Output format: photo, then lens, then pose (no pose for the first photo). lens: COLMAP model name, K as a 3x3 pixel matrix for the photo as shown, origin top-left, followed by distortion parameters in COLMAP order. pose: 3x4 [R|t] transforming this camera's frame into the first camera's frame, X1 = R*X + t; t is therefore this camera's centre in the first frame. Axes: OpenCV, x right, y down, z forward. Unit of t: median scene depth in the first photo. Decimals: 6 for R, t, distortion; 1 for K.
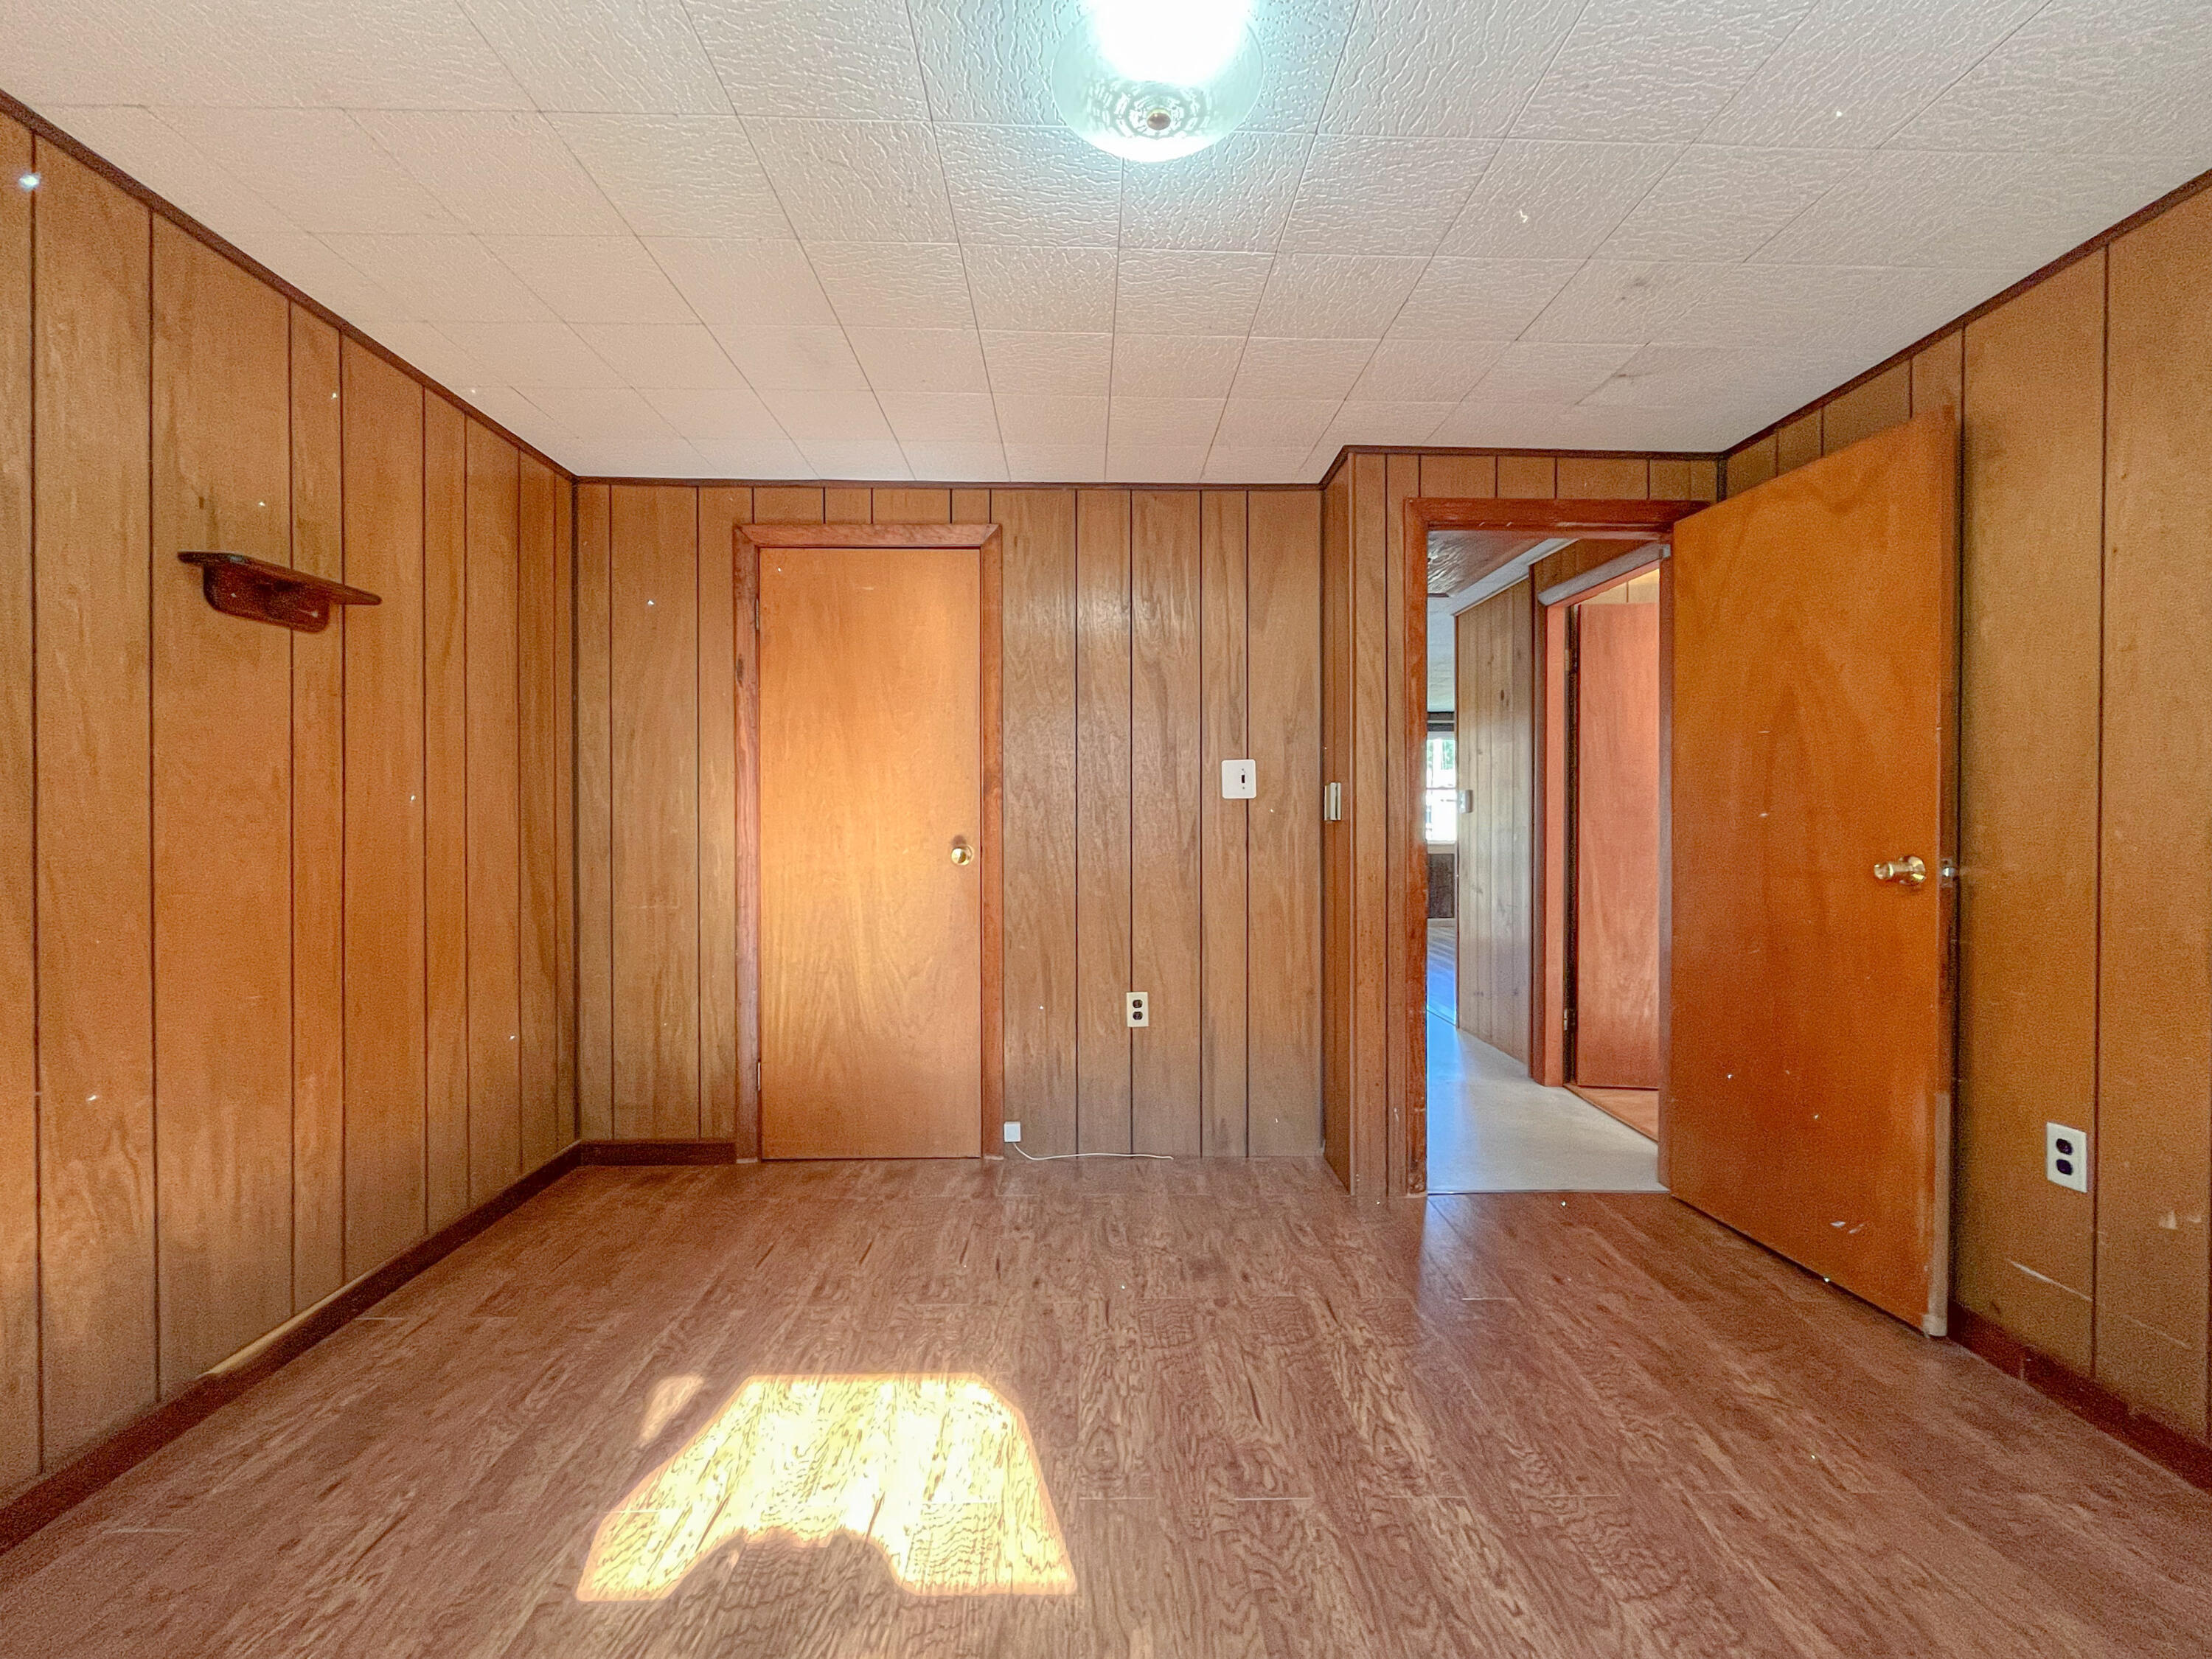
lens RADIAL K [[910.8, 0, 1112.3], [0, 910.8, 814.4], [0, 0, 1]] dist [-0.002241, 0.000043]
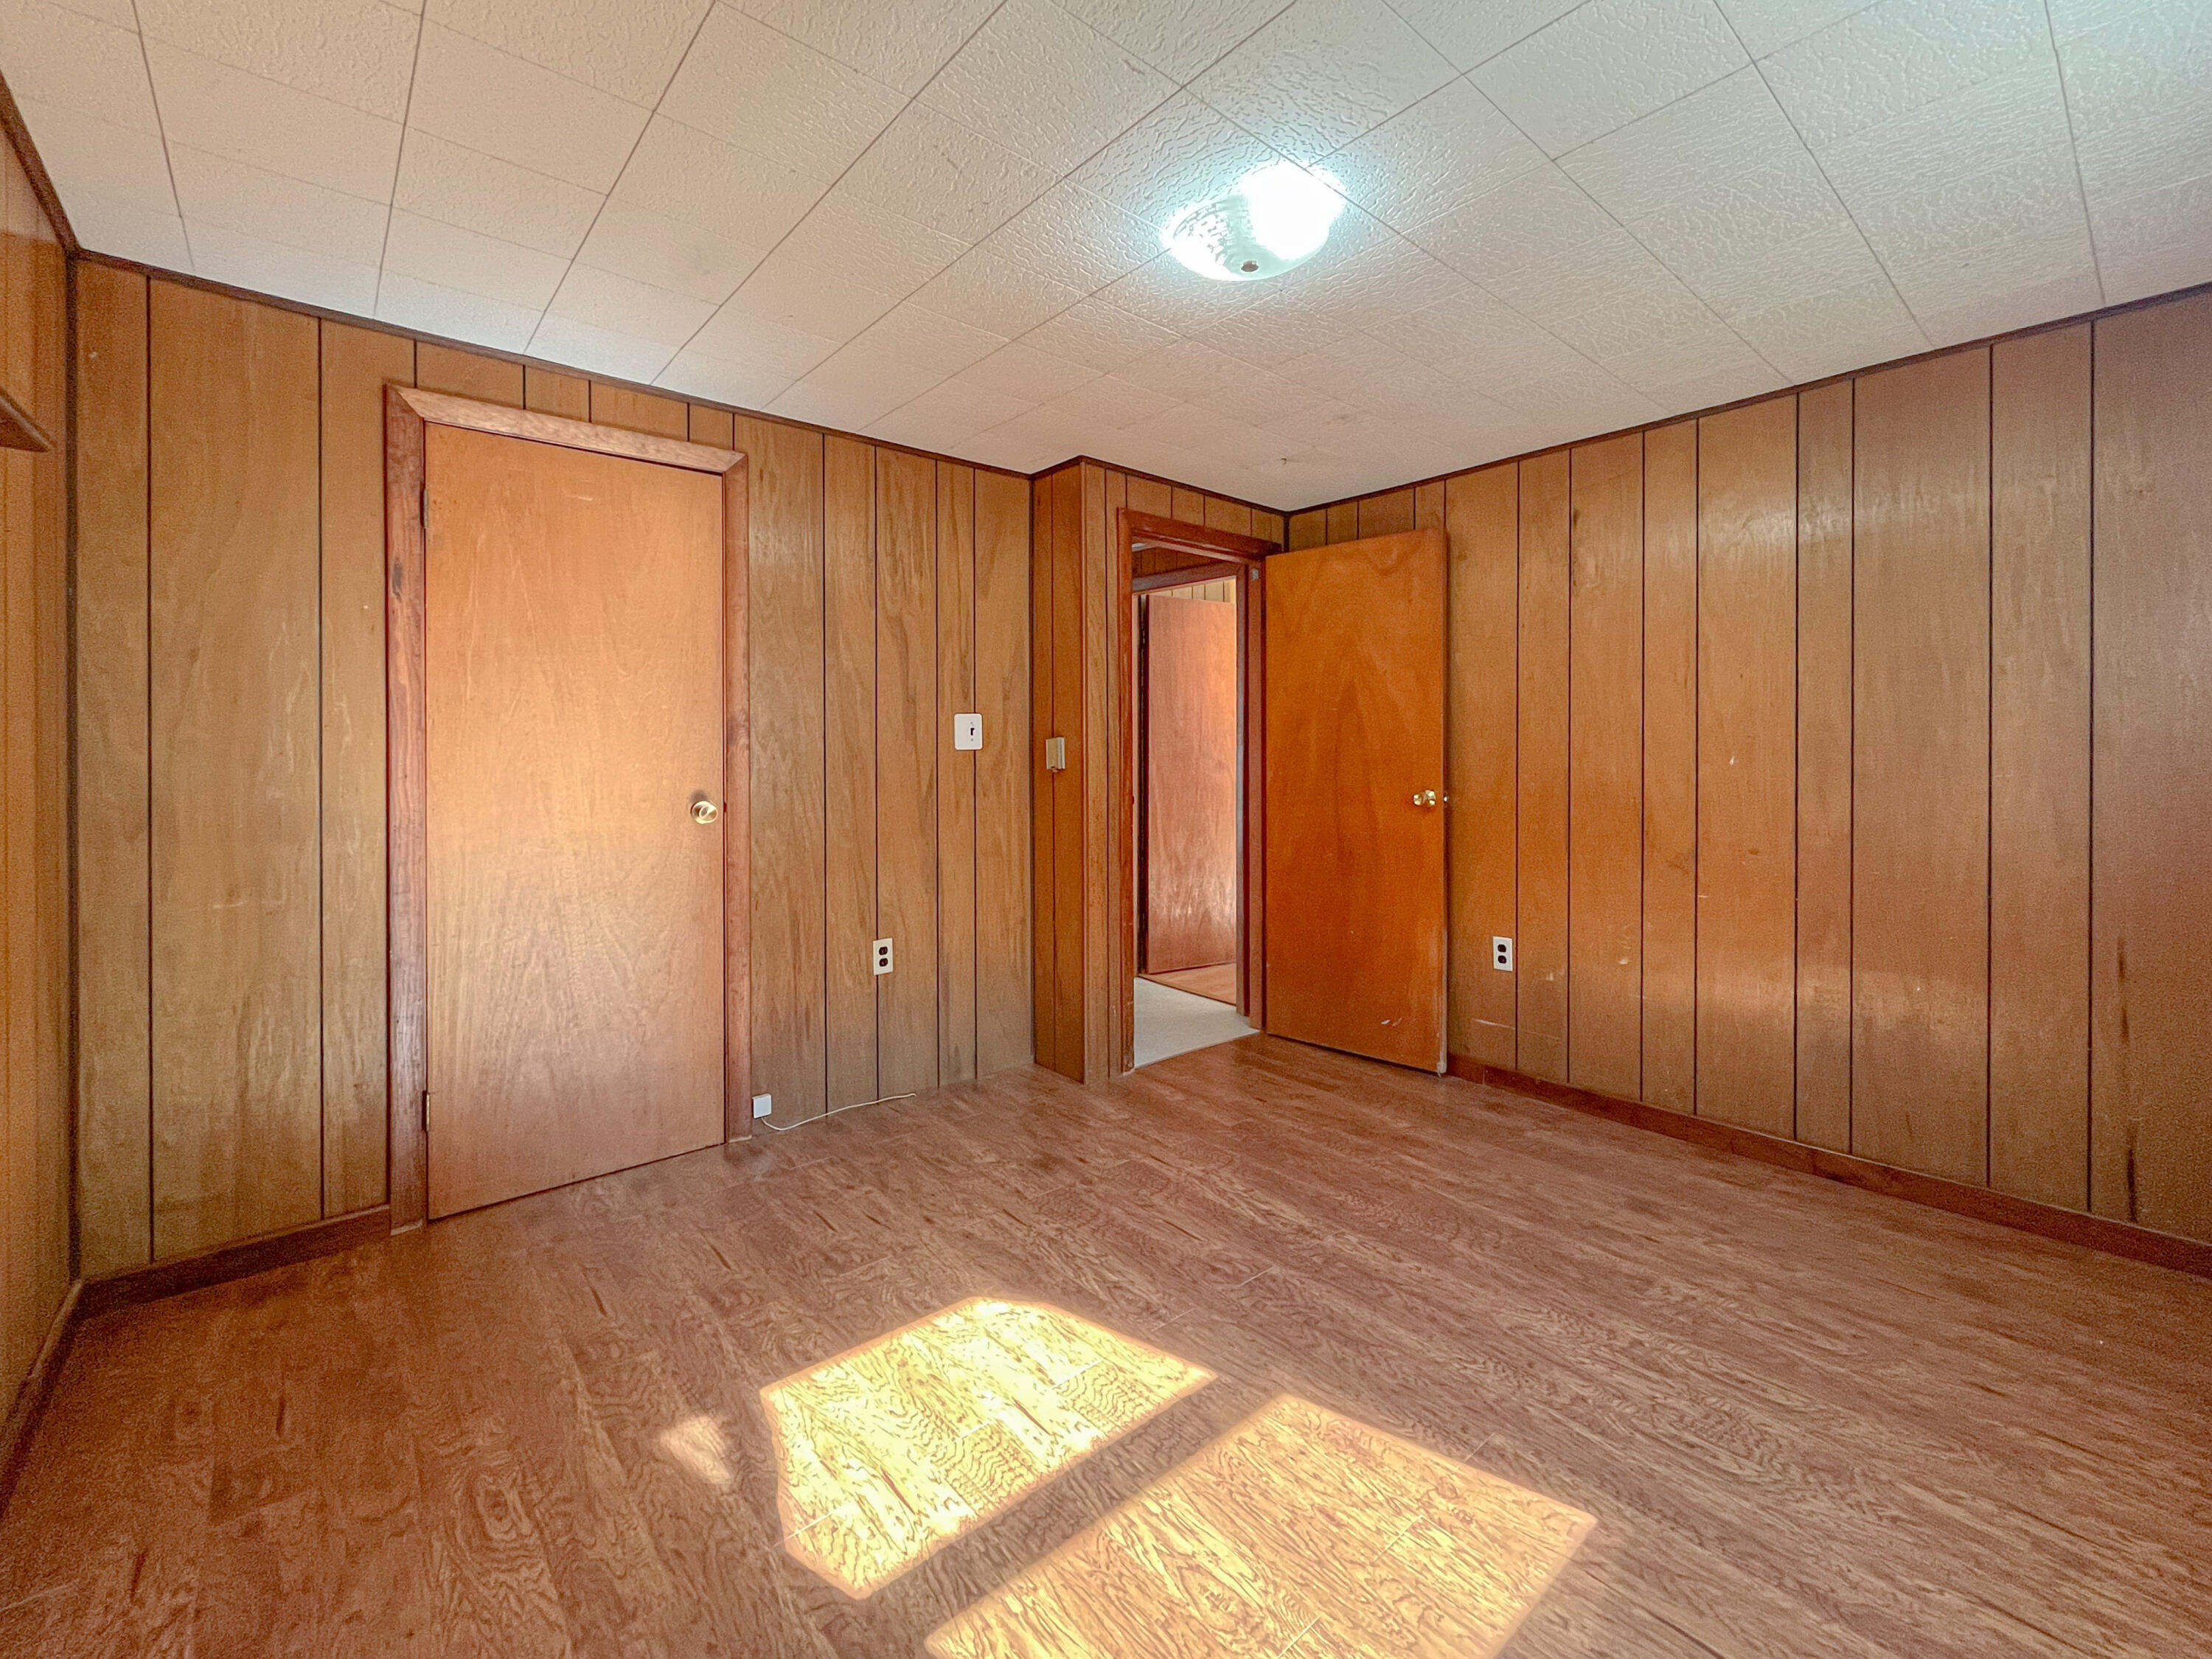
lens RADIAL K [[938.7, 0, 1118.7], [0, 938.7, 740.8], [0, 0, 1]] dist [-0.000854, -0.000091]
pose [[0.771196, 0.007539, 0.636553, -0.441900], [-0.003037, 0.999962, -0.008164, -0.019522], [-0.636590, 0.004363, 0.771190, 0.020953]]
